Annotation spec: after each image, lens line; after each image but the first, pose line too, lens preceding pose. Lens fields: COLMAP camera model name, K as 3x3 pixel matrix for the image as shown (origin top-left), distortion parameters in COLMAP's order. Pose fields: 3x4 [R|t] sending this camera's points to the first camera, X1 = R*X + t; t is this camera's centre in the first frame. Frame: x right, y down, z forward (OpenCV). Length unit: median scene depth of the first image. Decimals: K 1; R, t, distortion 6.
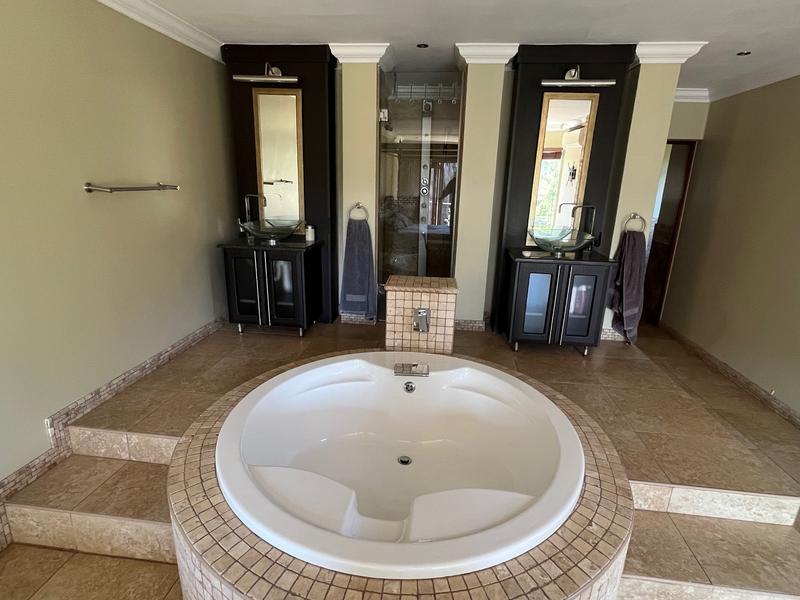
lens RADIAL K [[415.1, 0, 404.8], [0, 415.1, 300.7], [0, 0, 1]] dist [-0.004563, -0.000839]
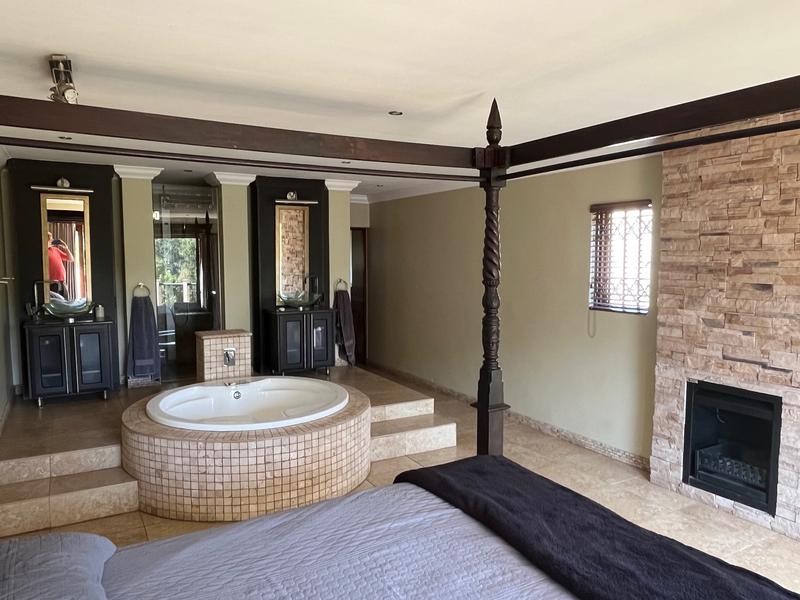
lens RADIAL K [[576.6, 0, 398.8], [0, 576.6, 305.2], [0, 0, 1]] dist [-0.018959, -0.000463]
pose [[0.805877, -0.079776, 0.586684, -0.552413], [0.185503, 0.975012, -0.122229, 0.192646], [-0.562273, 0.207333, 0.800538, -0.846228]]
